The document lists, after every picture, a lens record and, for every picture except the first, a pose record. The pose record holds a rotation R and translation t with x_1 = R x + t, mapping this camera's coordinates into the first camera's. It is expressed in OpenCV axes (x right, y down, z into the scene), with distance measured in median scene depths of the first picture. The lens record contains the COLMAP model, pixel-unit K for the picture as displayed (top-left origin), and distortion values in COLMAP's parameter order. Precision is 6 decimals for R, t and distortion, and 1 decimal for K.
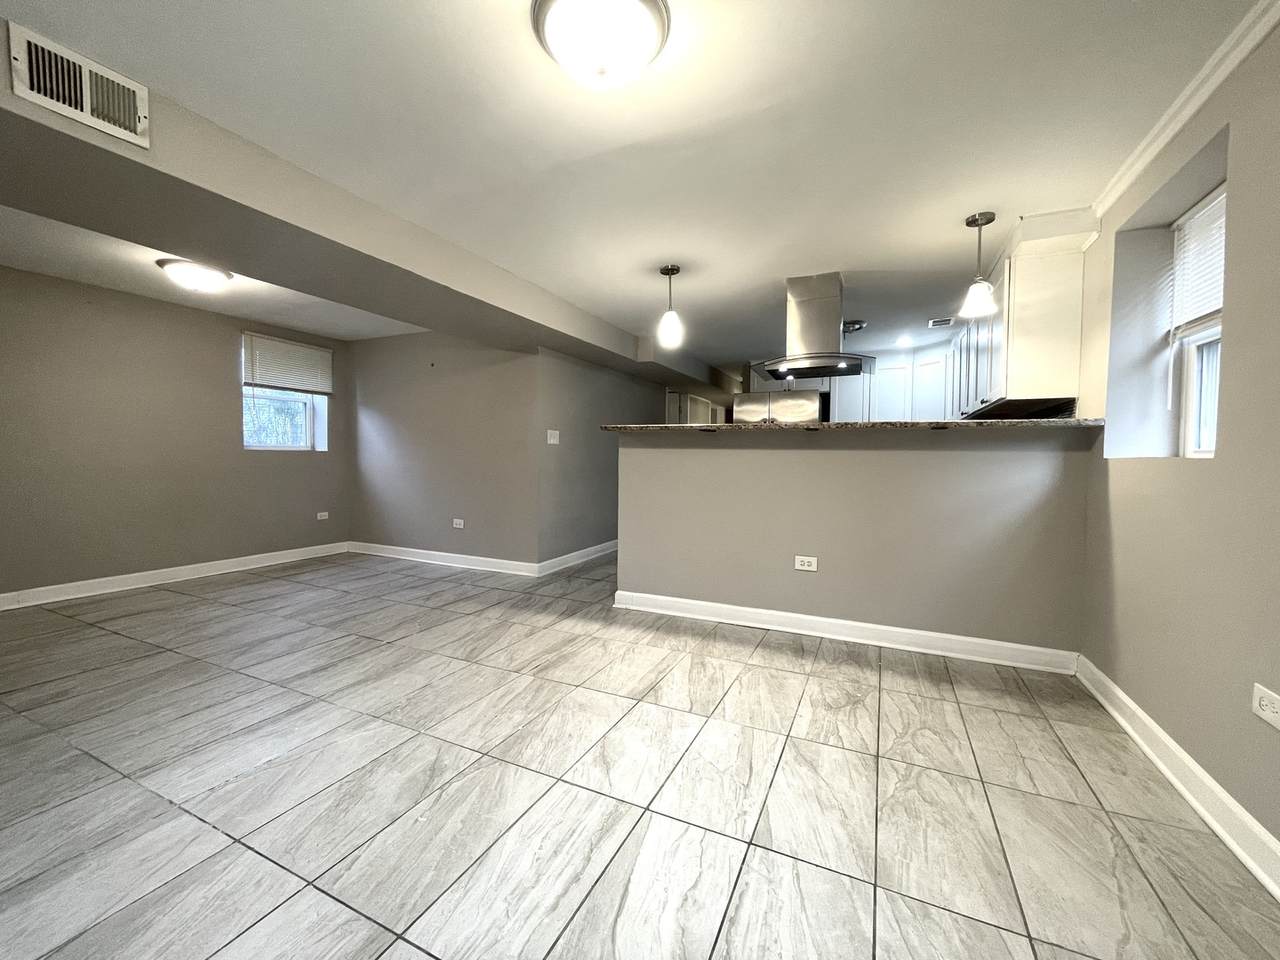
lens RADIAL K [[516.9, 0, 637.9], [0, 516.9, 479.1], [0, 0, 1]] dist [0.003612, 0.000123]
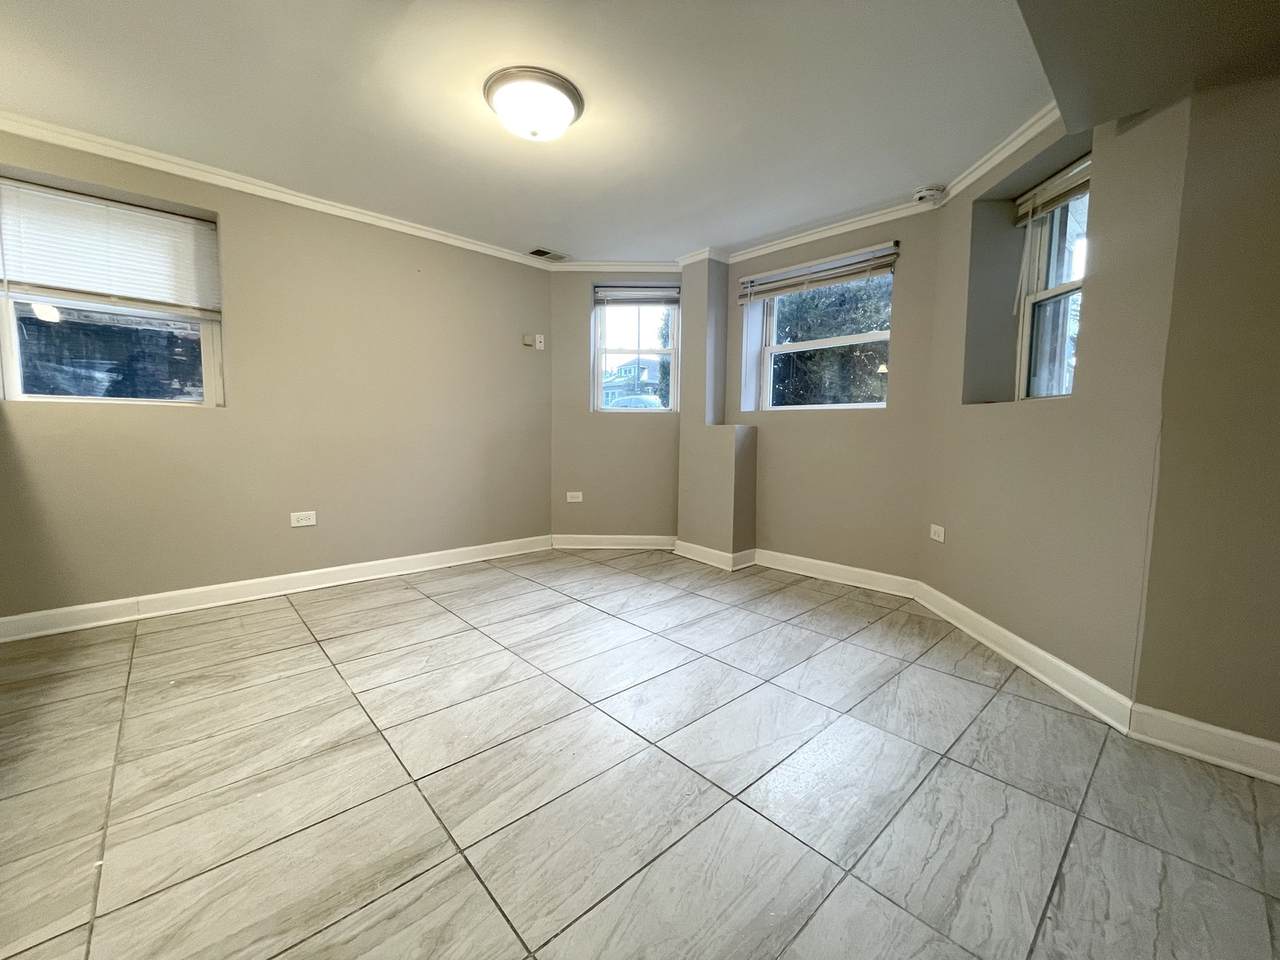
lens RADIAL K [[516.9, 0, 638.4], [0, 516.9, 476.1], [0, 0, 1]] dist [0.003612, 0.000123]
pose [[-0.927157, -0.049431, 0.371397, -0.610310], [-0.002127, 0.991937, 0.126711, -0.028299], [-0.374666, 0.116691, -0.919787, 1.535858]]
